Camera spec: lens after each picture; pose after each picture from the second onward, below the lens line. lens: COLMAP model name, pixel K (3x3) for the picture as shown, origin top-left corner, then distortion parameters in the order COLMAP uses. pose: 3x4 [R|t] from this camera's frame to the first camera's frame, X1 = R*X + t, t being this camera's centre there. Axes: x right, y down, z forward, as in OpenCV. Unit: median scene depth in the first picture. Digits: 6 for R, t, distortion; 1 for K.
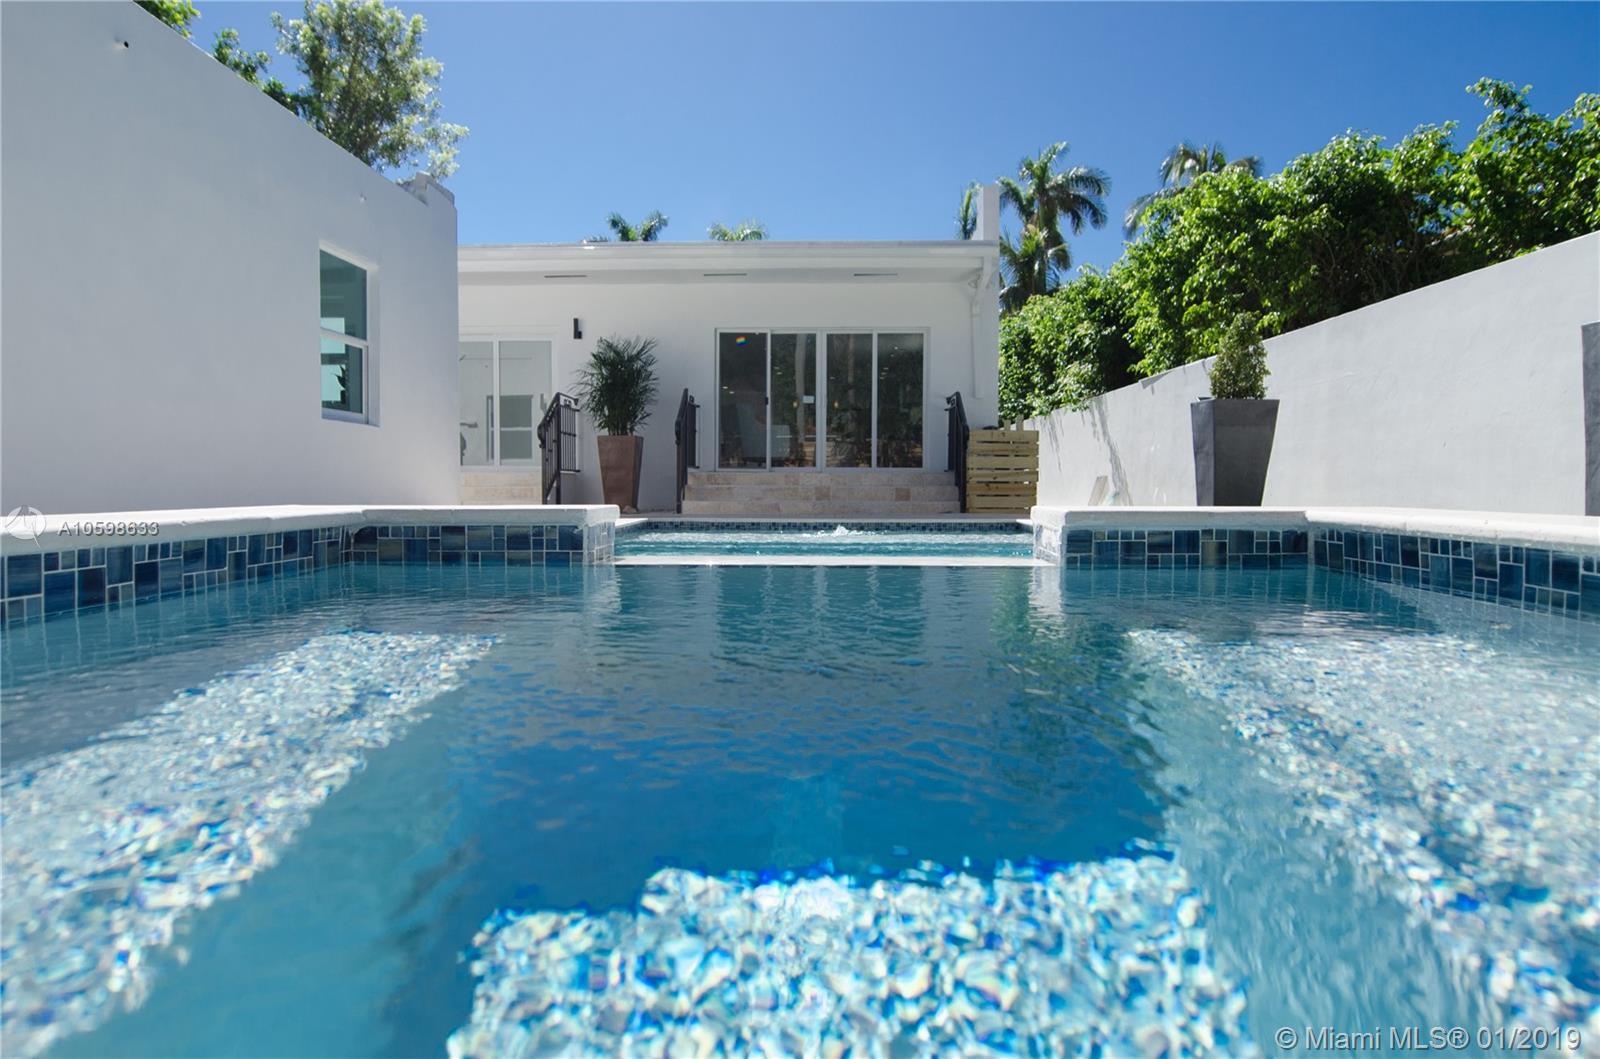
lens RADIAL K [[970.2, 0, 795.7], [0, 970.2, 530.8], [0, 0, 1]] dist [-0.012435, -0.005107]
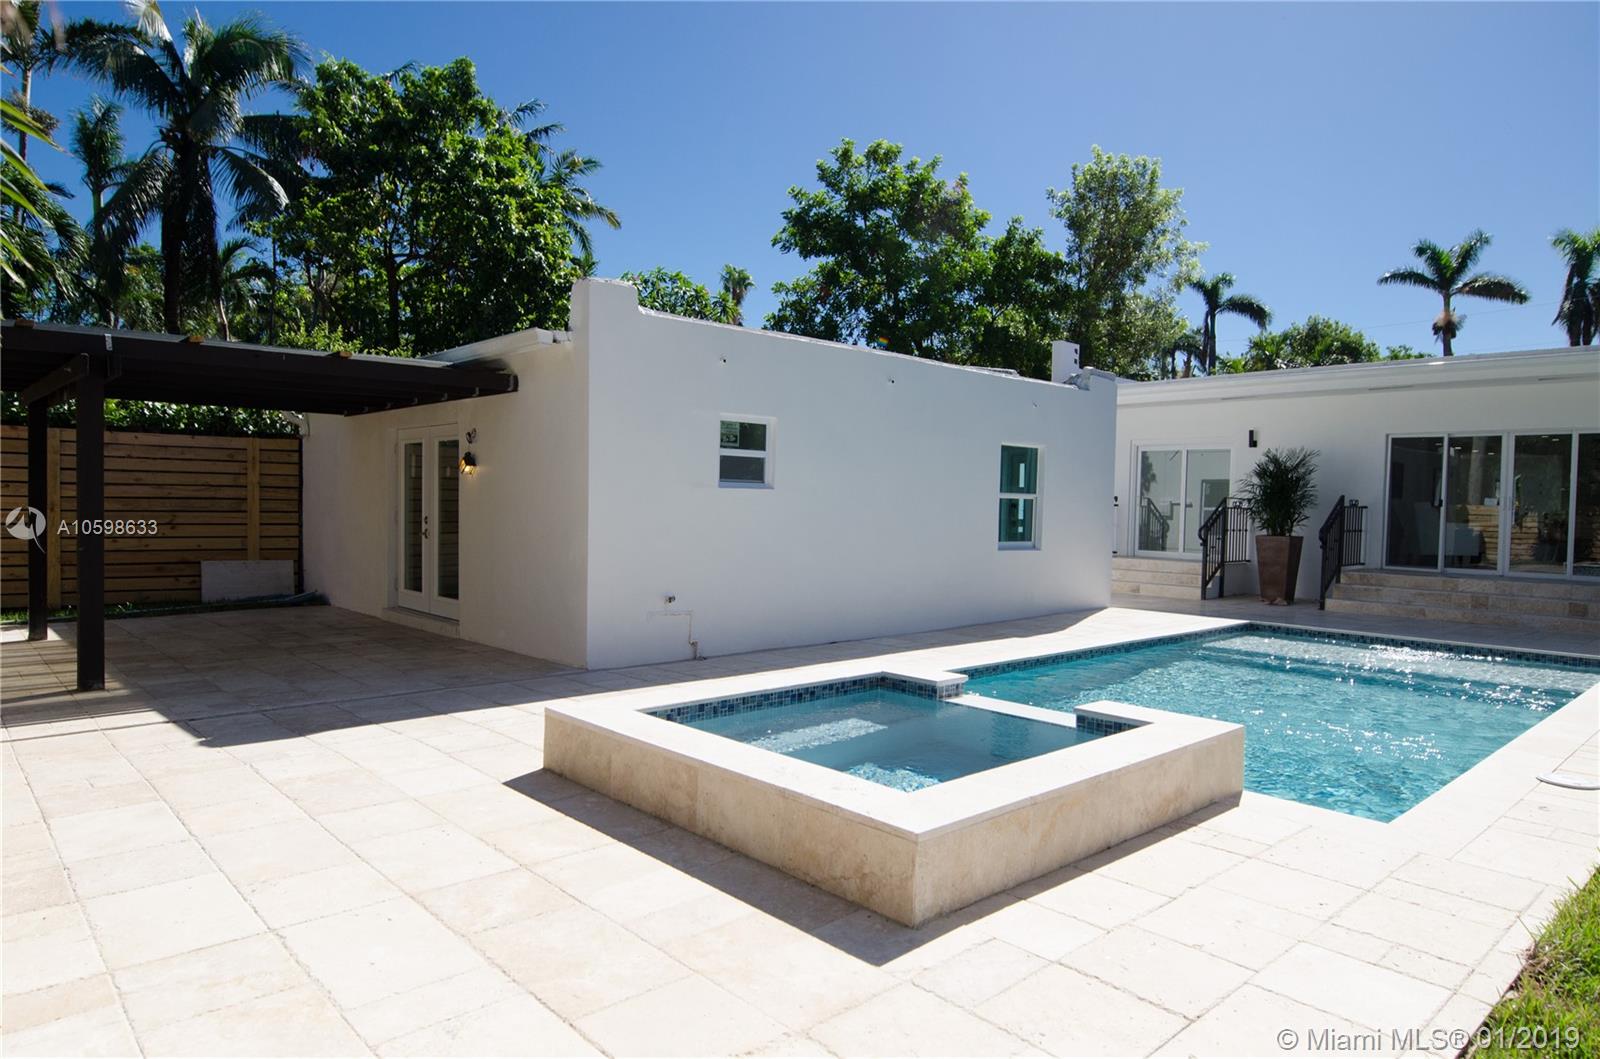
lens RADIAL K [[970.2, 0, 795.7], [0, 970.2, 530.8], [0, 0, 1]] dist [-0.012435, -0.005107]
pose [[0.704491, 0.033624, -0.708916, 0.226311], [-0.055690, 0.998416, -0.007986, -0.062613], [0.707525, 0.045106, 0.705247, -0.208452]]
